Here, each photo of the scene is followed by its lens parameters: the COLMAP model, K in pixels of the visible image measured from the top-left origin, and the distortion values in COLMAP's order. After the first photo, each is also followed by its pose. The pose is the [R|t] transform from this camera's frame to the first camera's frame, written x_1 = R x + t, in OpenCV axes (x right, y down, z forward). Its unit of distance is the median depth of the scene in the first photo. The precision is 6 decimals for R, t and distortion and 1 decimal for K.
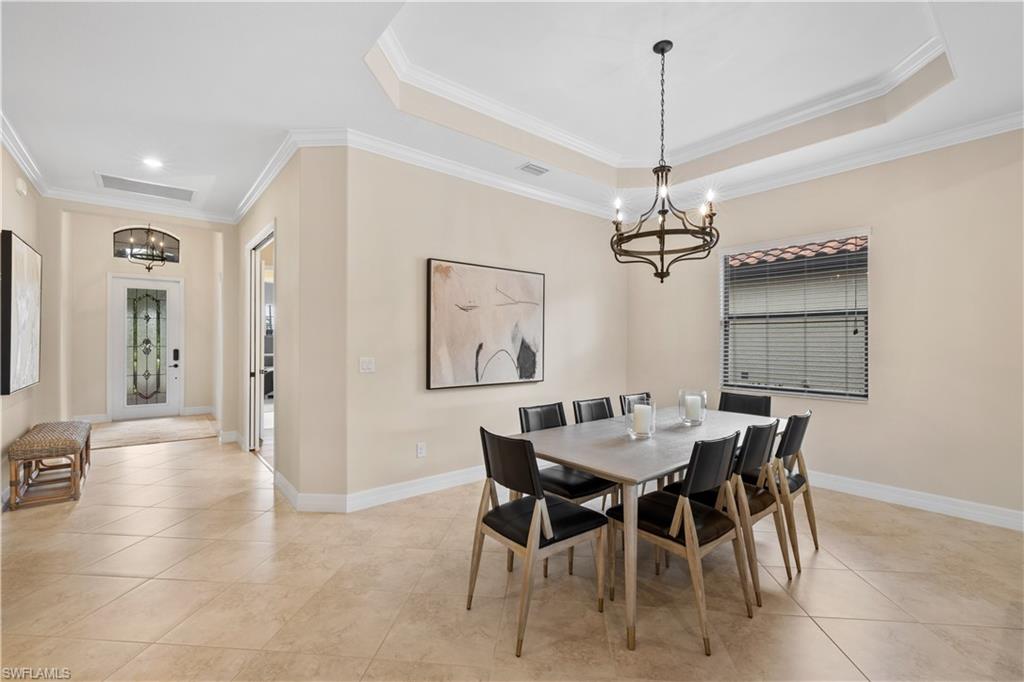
lens RADIAL K [[433.0, 0, 508.3], [0, 433.0, 346.1], [0, 0, 1]] dist [-0.000983, 0.000745]
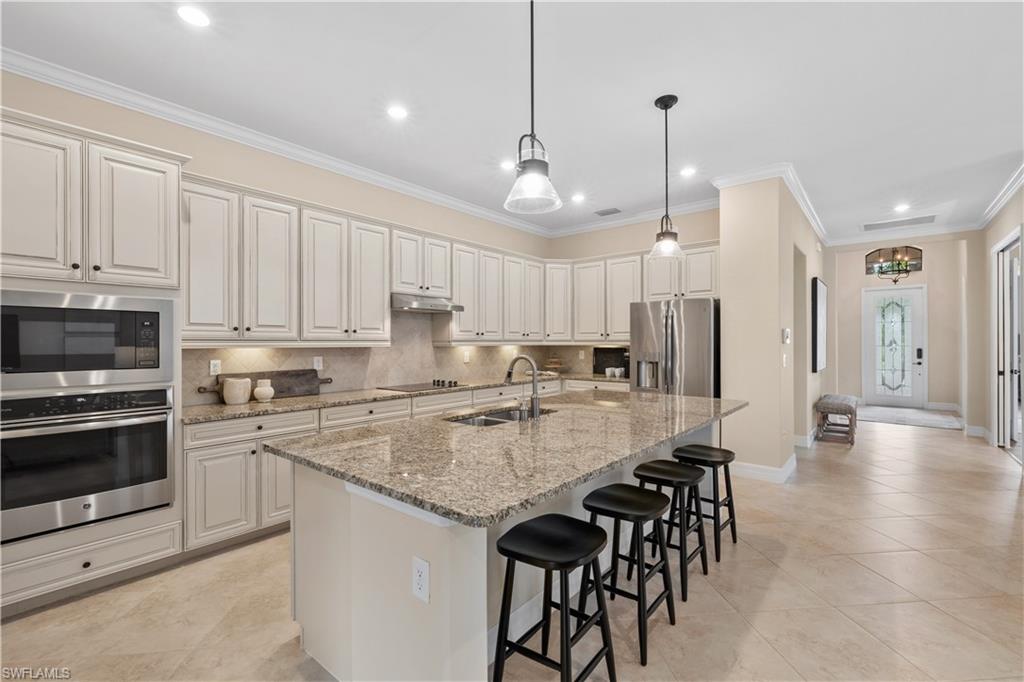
lens RADIAL K [[433.0, 0, 523.3], [0, 433.0, 338.0], [0, 0, 1]] dist [-0.000983, 0.000745]
pose [[0.177734, -0.012044, -0.984005, 0.215130], [-0.006411, 0.999890, -0.013397, 0.002767], [0.984058, 0.008690, 0.177637, -0.293406]]
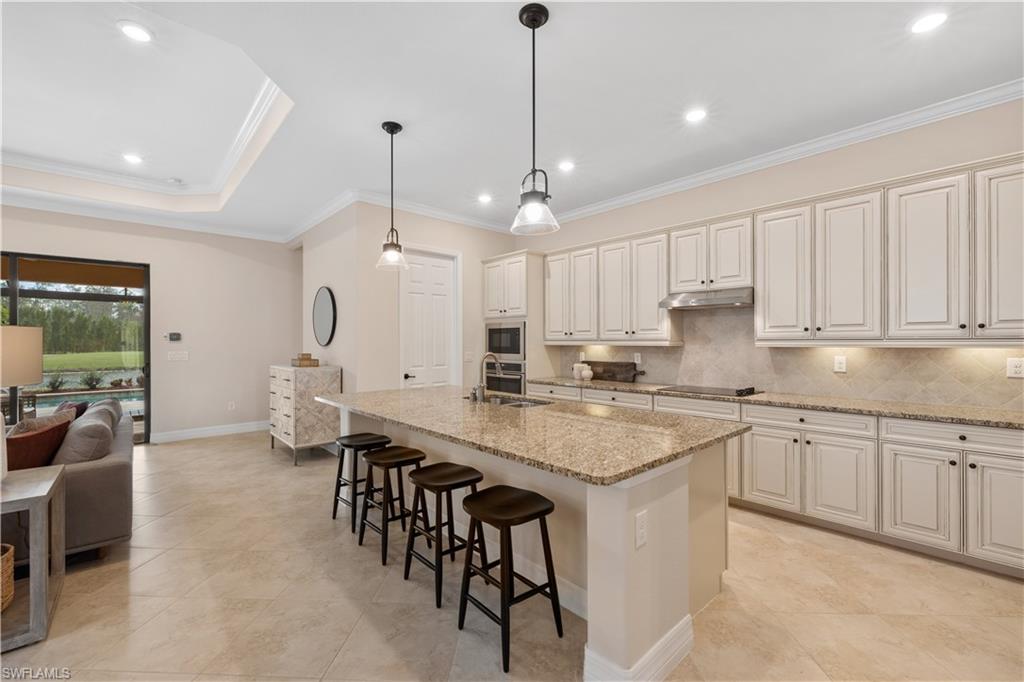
lens RADIAL K [[433.0, 0, 490.5], [0, 433.0, 339.6], [0, 0, 1]] dist [-0.000983, 0.000745]
pose [[-0.999967, -0.000244, 0.008123, -1.490324], [-0.000253, 0.999999, -0.001054, -0.013832], [-0.008122, -0.001056, -0.999966, 2.346370]]
